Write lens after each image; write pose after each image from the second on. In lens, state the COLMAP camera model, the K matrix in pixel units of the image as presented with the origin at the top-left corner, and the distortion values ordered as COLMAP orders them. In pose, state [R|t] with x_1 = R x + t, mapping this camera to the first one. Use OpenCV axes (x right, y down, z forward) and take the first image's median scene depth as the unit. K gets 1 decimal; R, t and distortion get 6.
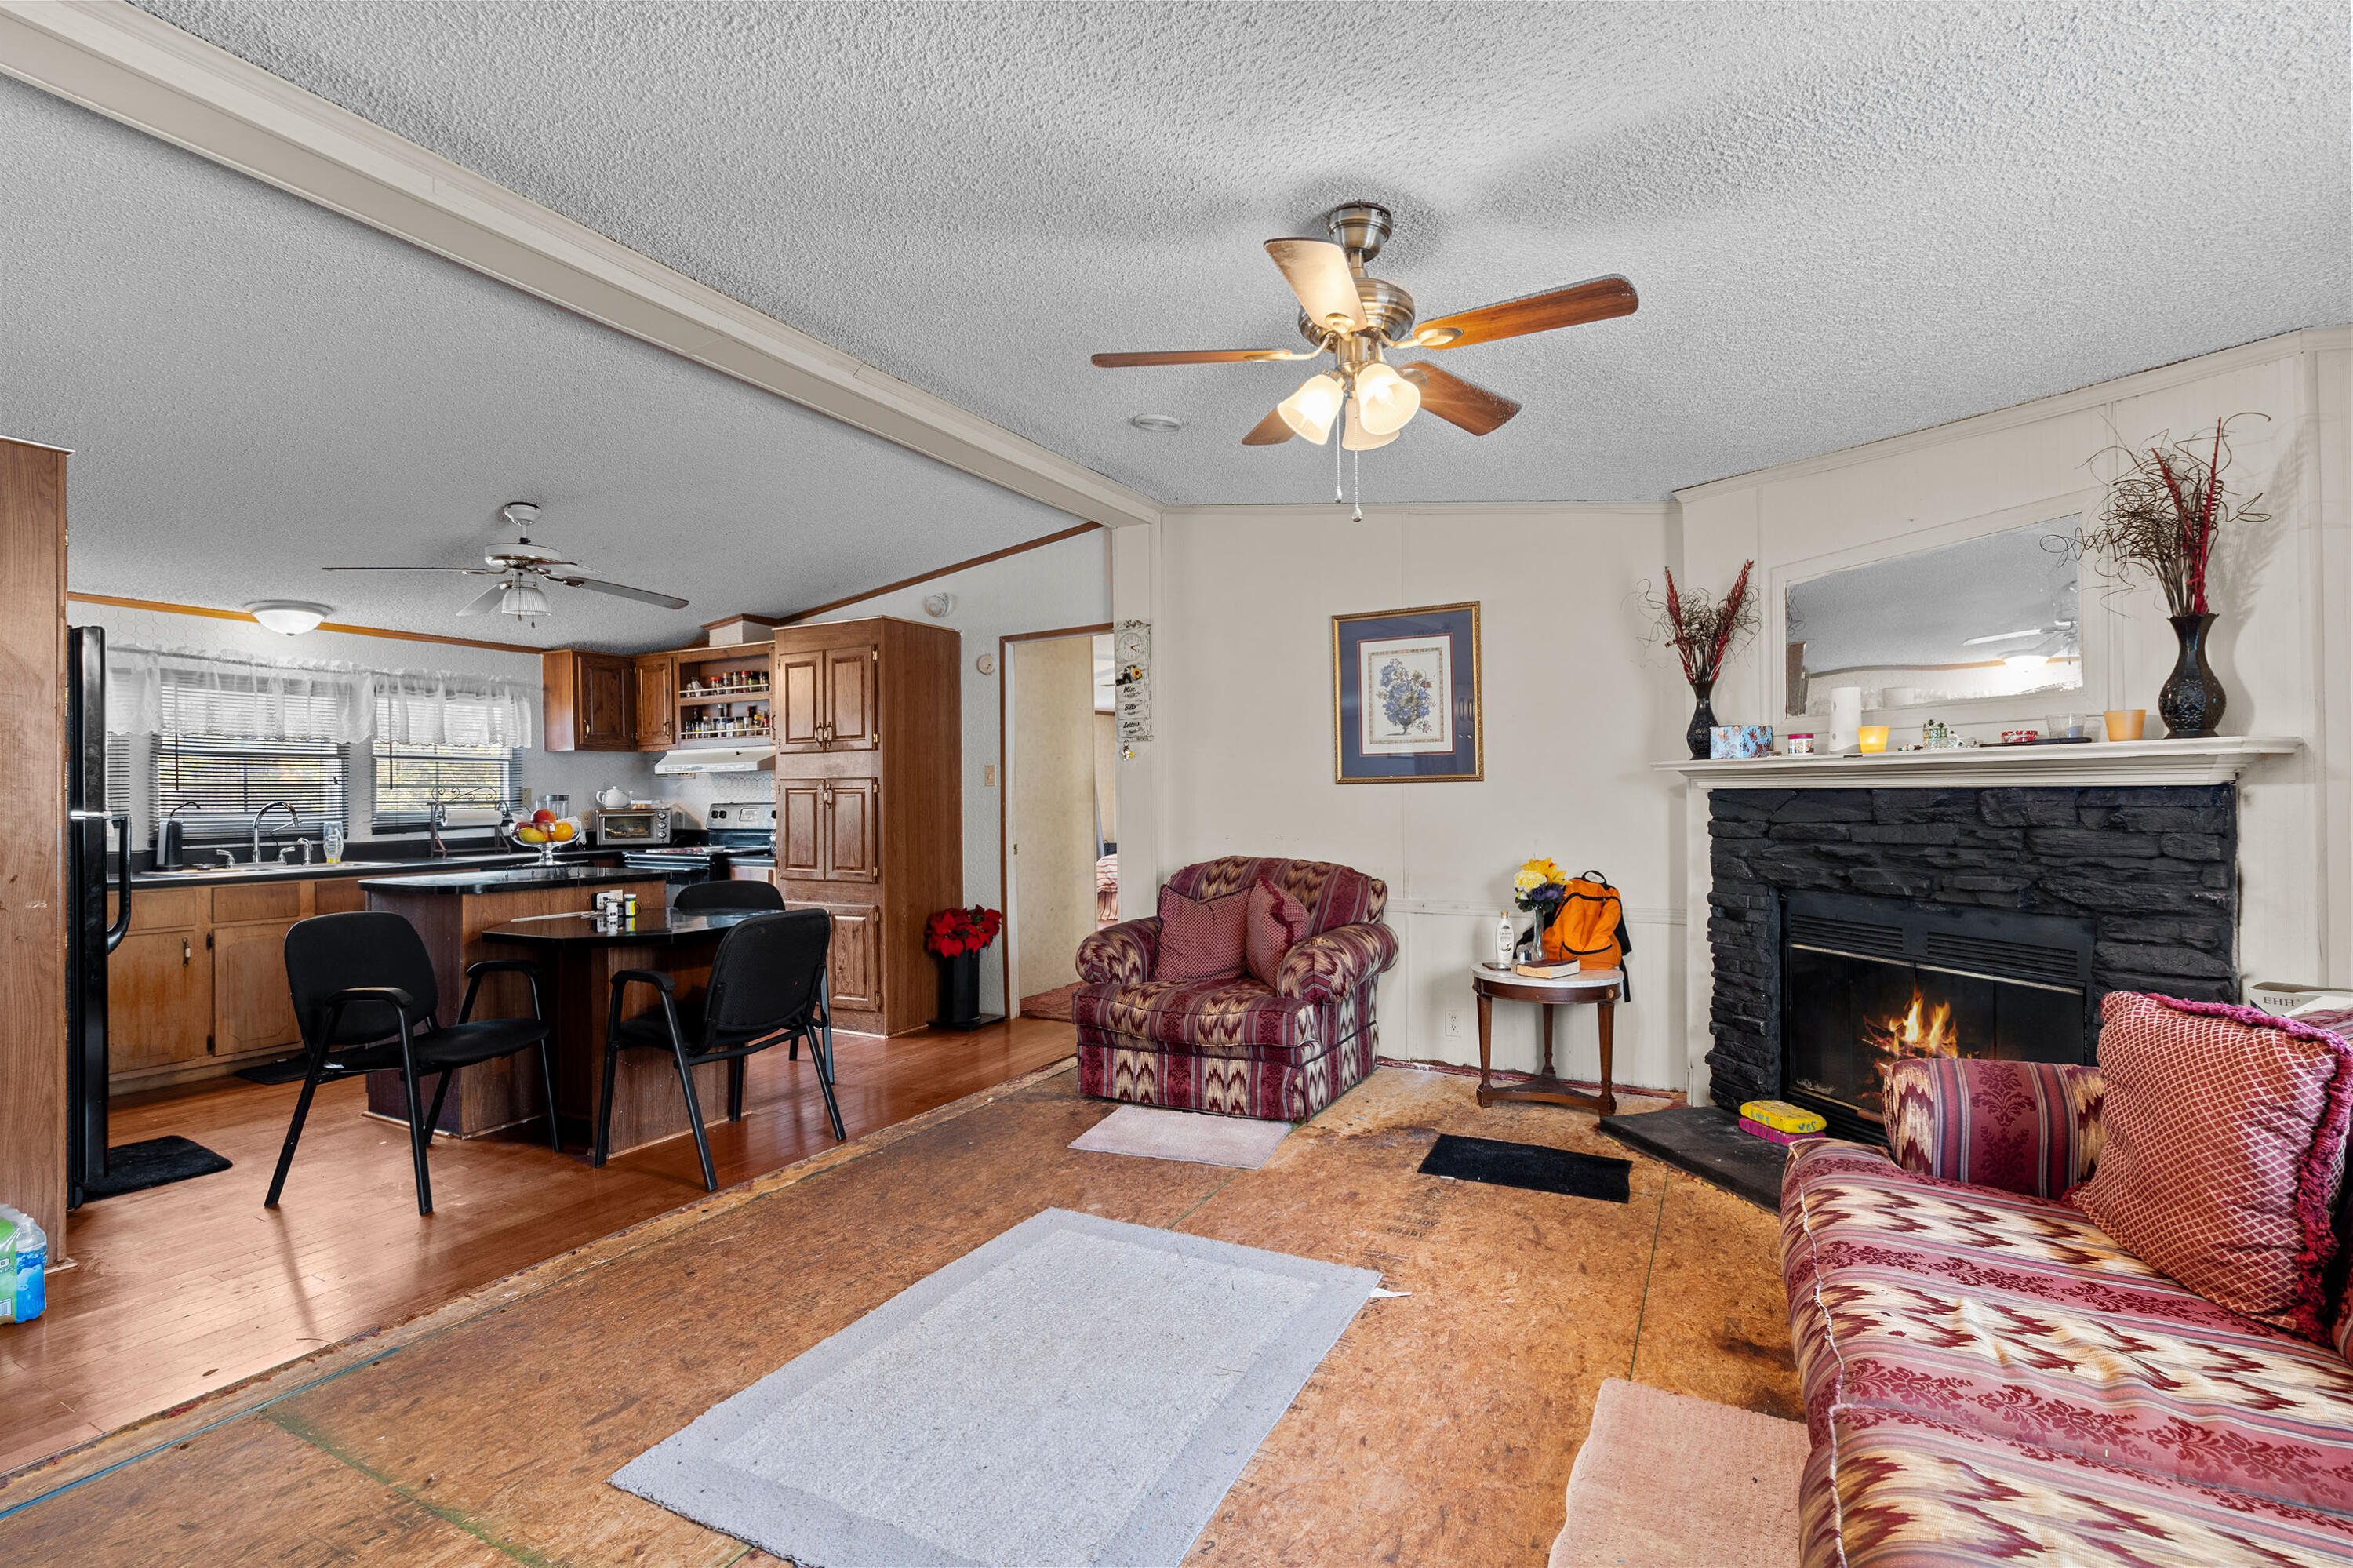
lens RADIAL K [[1076.0, 0, 1173.5], [0, 1076.0, 783.4], [0, 0, 1]] dist [-0.000801, 0.001450]
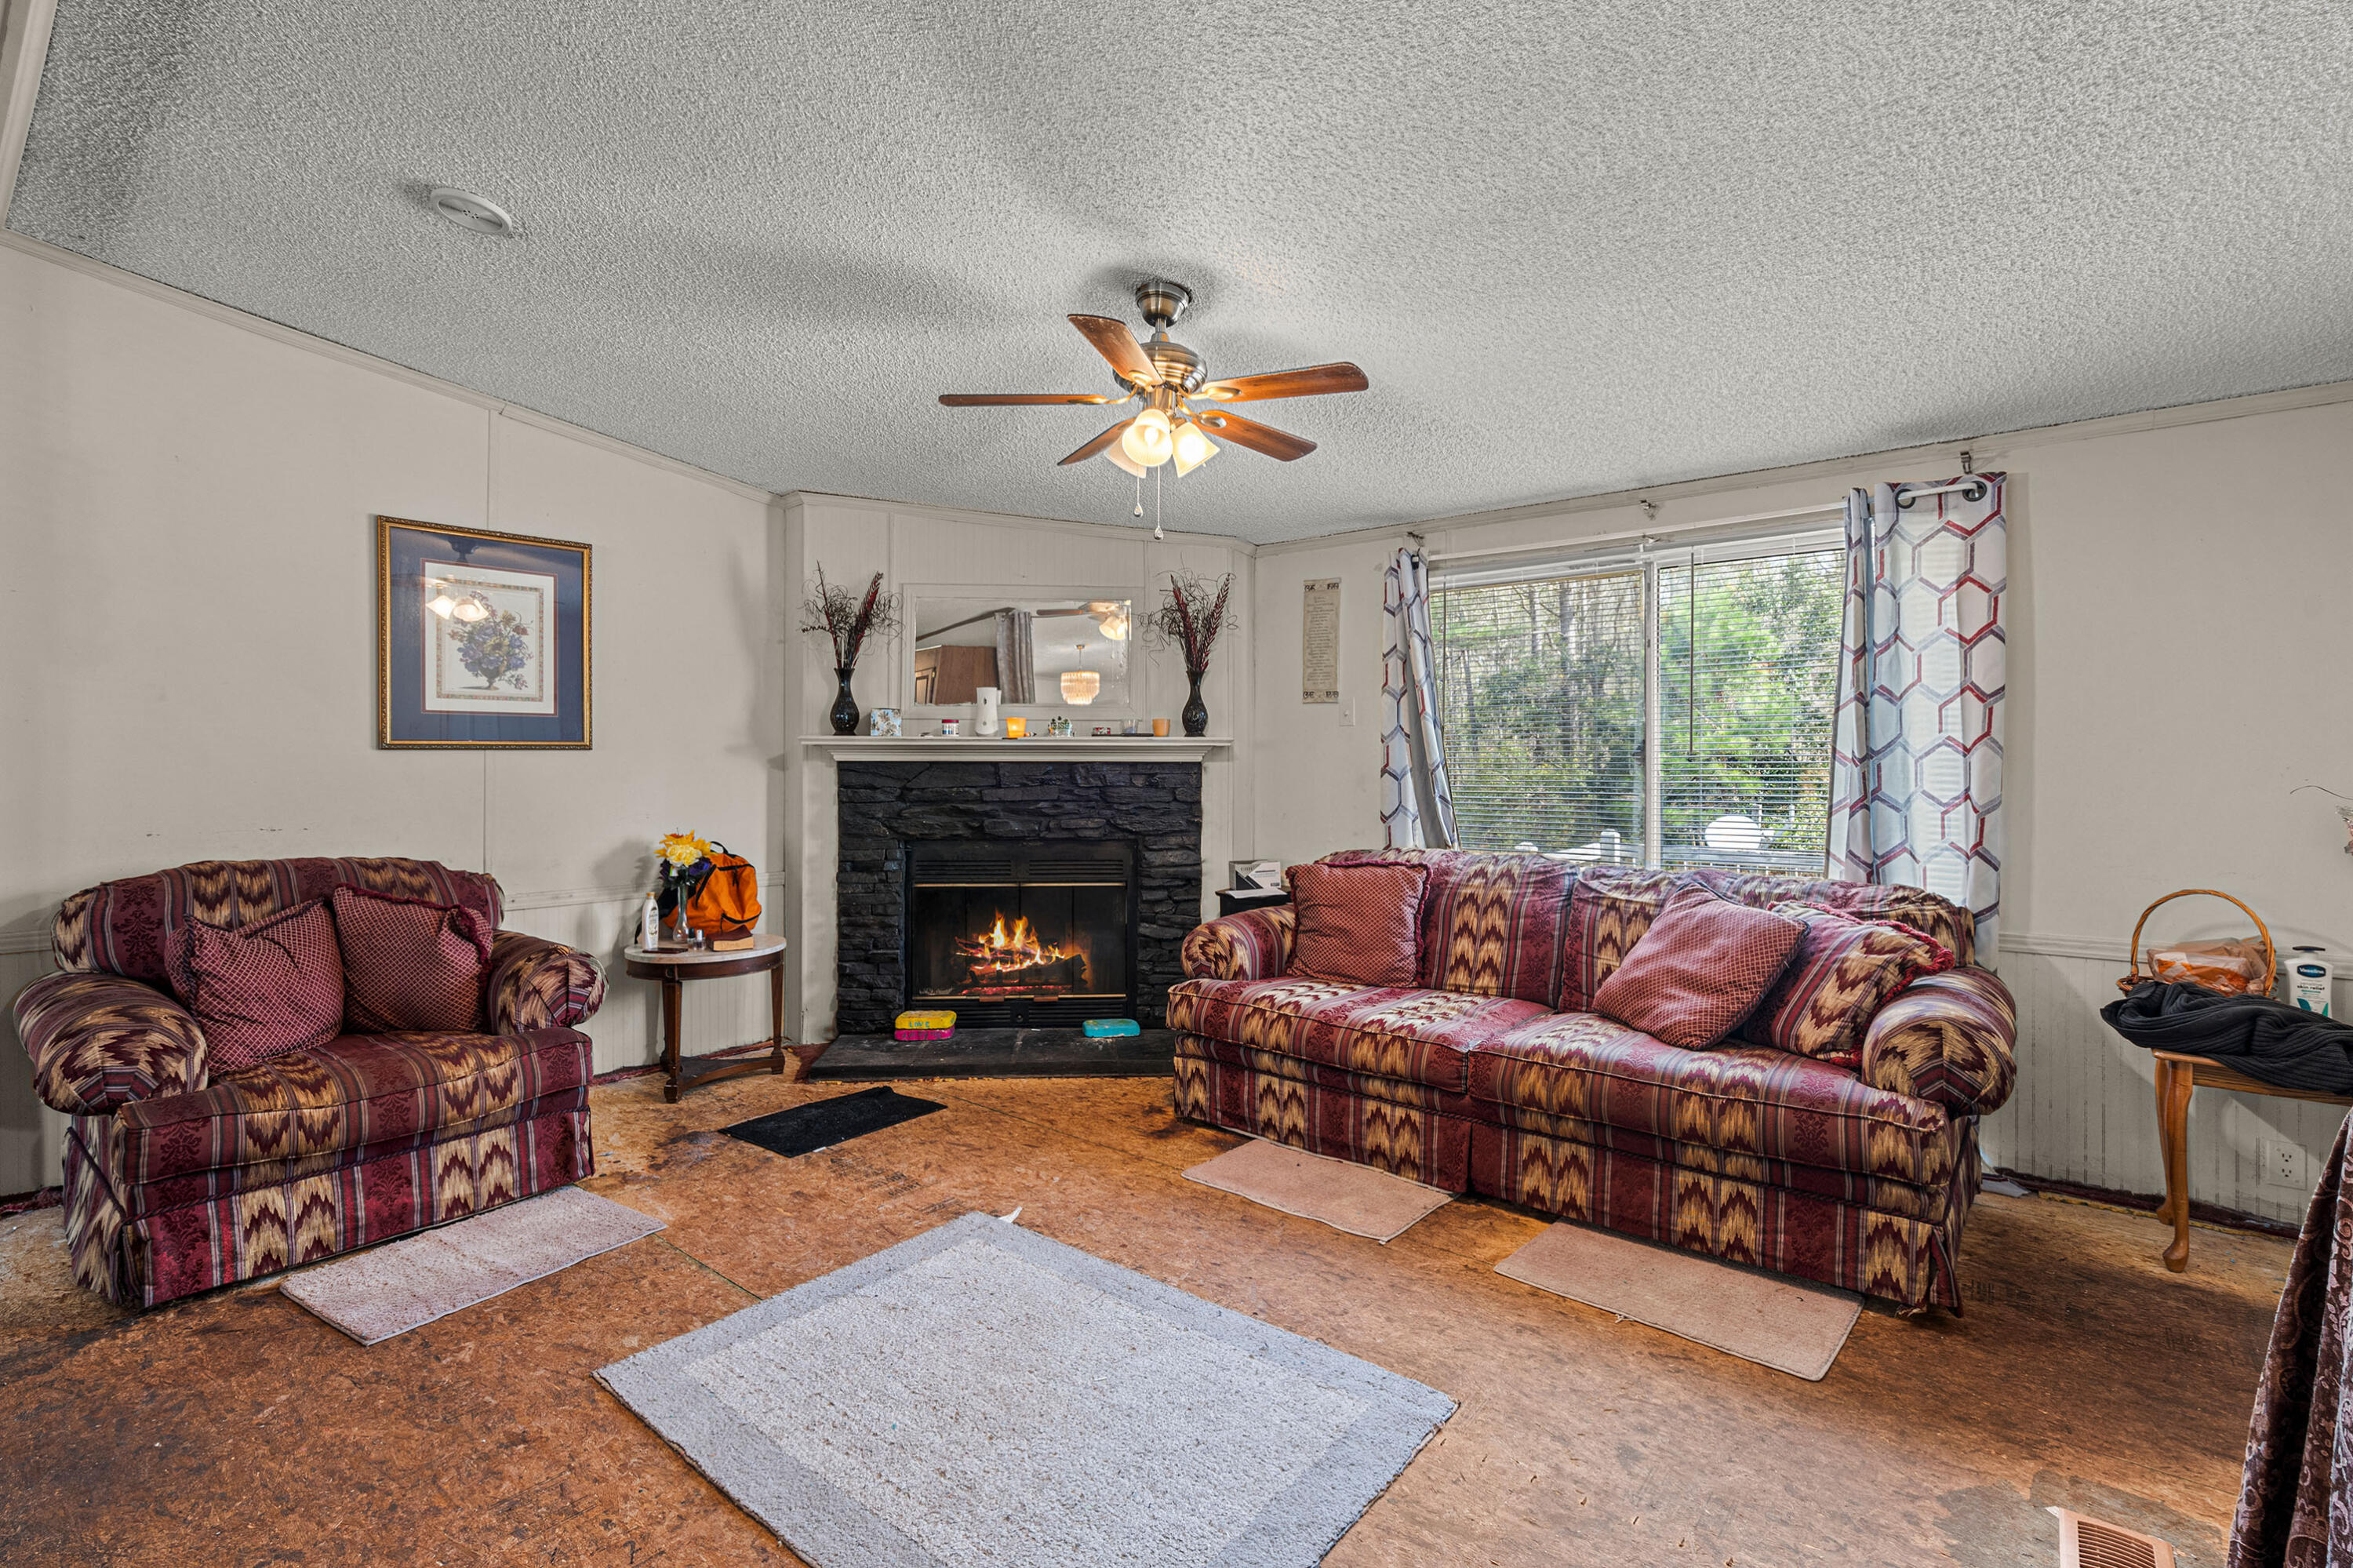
lens RADIAL K [[1076.0, 0, 1209.5], [0, 1076.0, 756.6], [0, 0, 1]] dist [-0.000801, 0.001450]
pose [[0.183971, 0.015001, 0.982817, -0.603371], [-0.012014, 0.999843, -0.013012, 0.011152], [-0.982858, -0.009413, 0.184123, 0.425719]]
